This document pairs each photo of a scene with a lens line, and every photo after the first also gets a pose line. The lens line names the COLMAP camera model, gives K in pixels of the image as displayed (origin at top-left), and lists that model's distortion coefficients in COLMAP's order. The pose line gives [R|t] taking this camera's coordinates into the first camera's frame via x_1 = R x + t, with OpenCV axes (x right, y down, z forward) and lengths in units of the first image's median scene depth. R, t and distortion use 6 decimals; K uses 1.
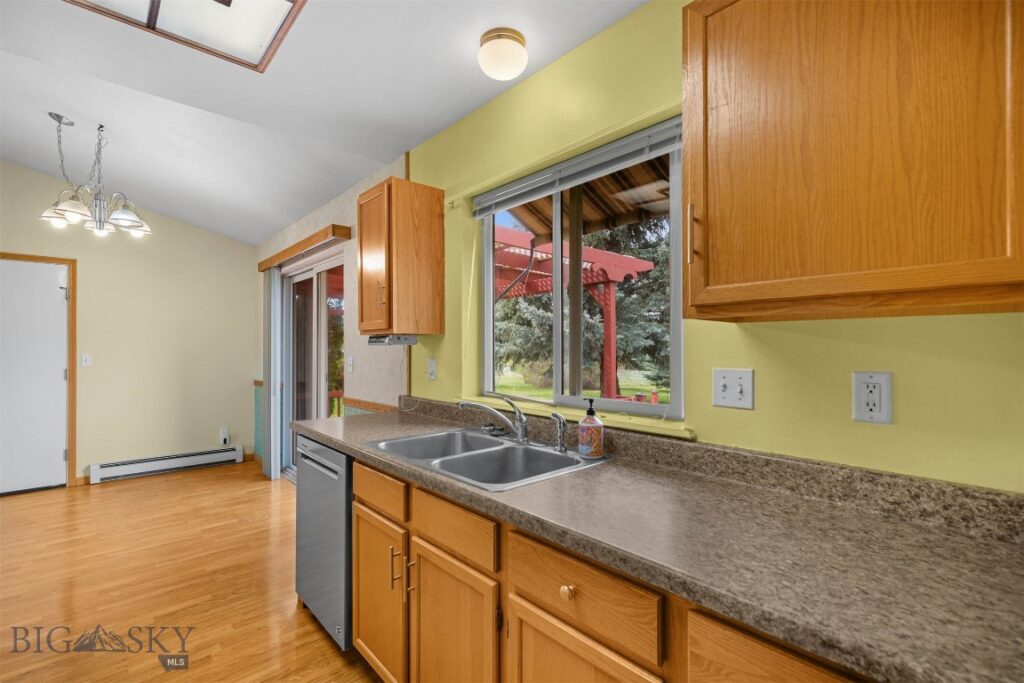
lens RADIAL K [[466.2, 0, 507.7], [0, 466.2, 339.0], [0, 0, 1]] dist [0.011239, 0.000156]
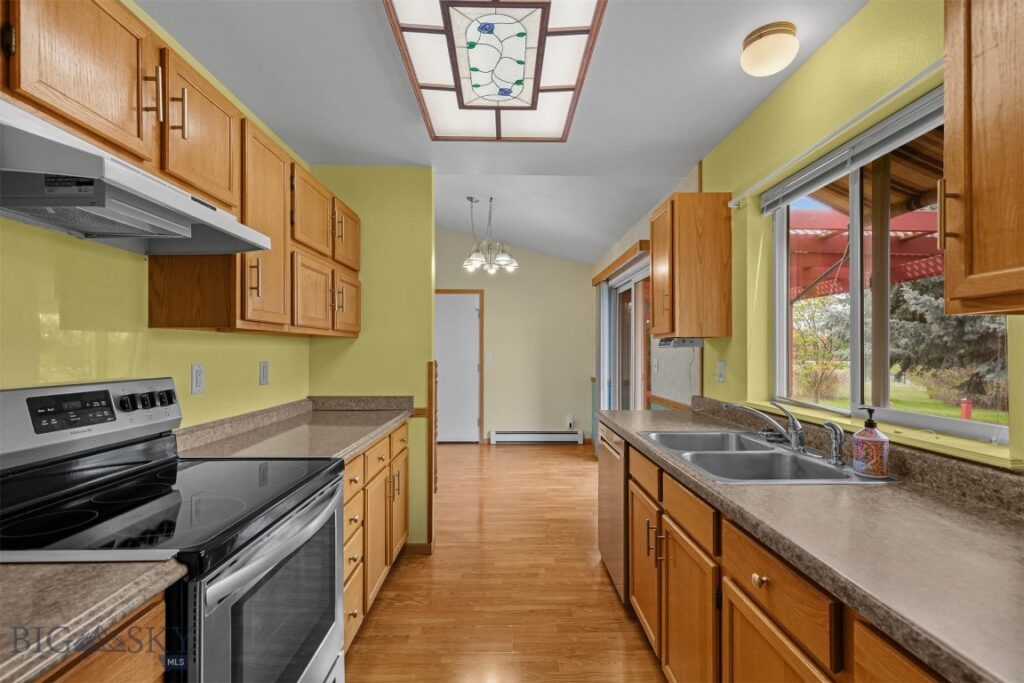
lens RADIAL K [[466.2, 0, 504.1], [0, 466.2, 331.8], [0, 0, 1]] dist [0.011239, 0.000156]
pose [[0.746735, -0.025191, -0.664645, 0.193354], [0.011631, 0.999624, -0.024820, -0.001073], [0.665020, 0.010803, 0.746747, -0.084688]]
